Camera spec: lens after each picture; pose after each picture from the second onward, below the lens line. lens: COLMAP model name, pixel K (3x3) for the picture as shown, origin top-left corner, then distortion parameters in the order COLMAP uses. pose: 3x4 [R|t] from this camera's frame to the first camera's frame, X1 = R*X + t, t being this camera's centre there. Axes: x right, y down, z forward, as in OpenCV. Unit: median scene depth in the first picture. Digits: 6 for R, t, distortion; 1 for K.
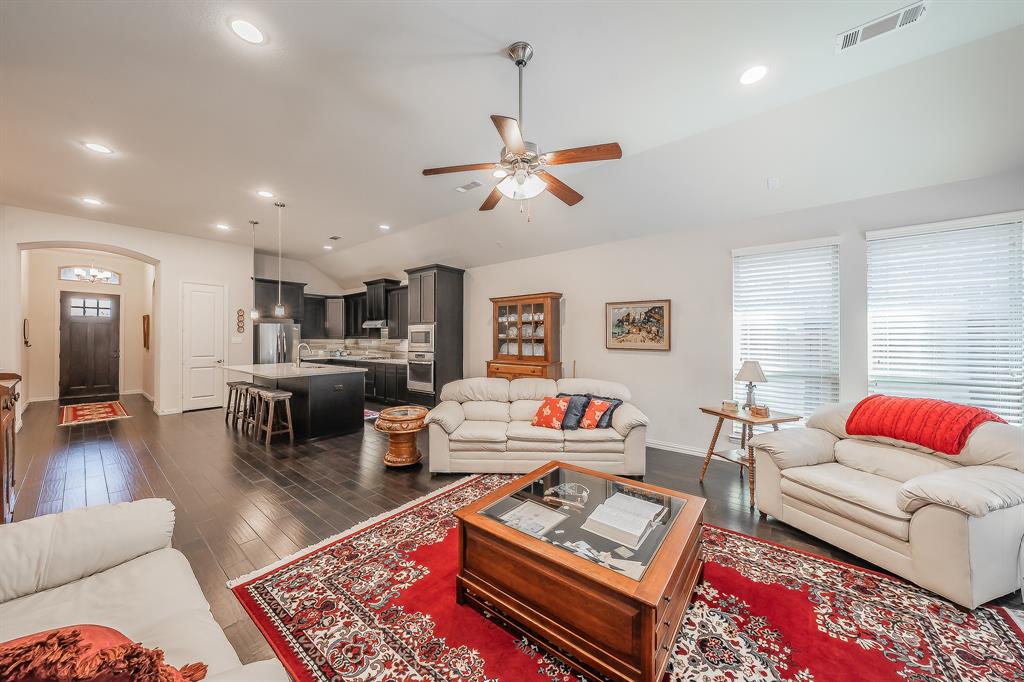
lens RADIAL K [[350.5, 0, 511.1], [0, 350.5, 337.5], [0, 0, 1]] dist [0.000846, 0.000013]
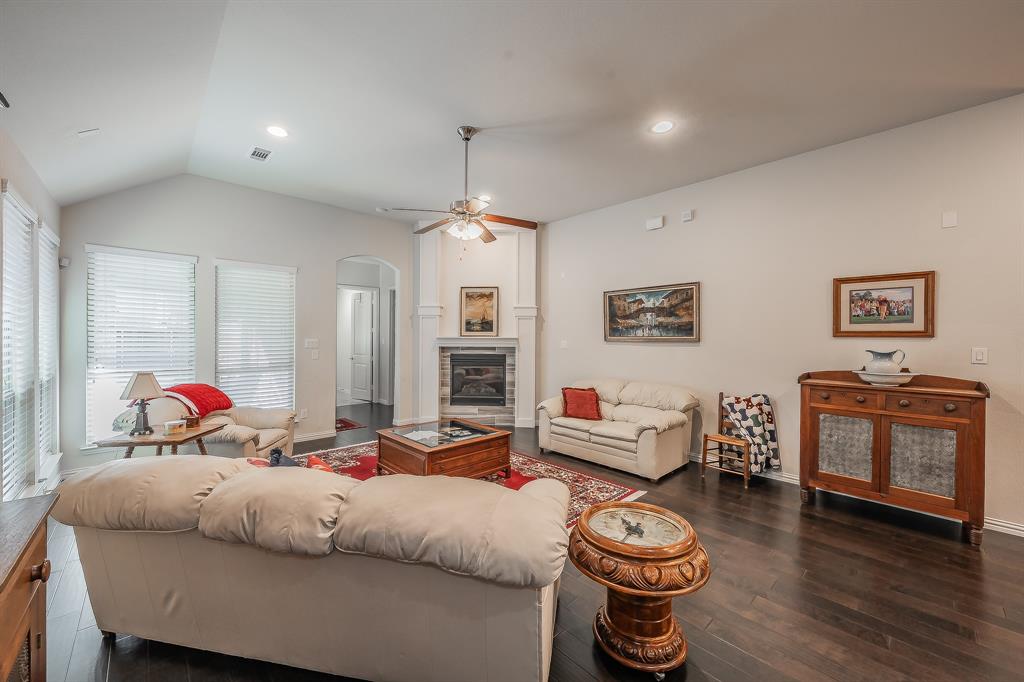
lens RADIAL K [[385.3, 0, 515.9], [0, 385.3, 339.3], [0, 0, 1]] dist [0.000488, 0.000011]
pose [[-0.990320, -0.005826, 0.138683, -0.452841], [-0.005425, 0.999980, 0.003262, -0.025829], [-0.138699, 0.002478, -0.990331, 2.951693]]
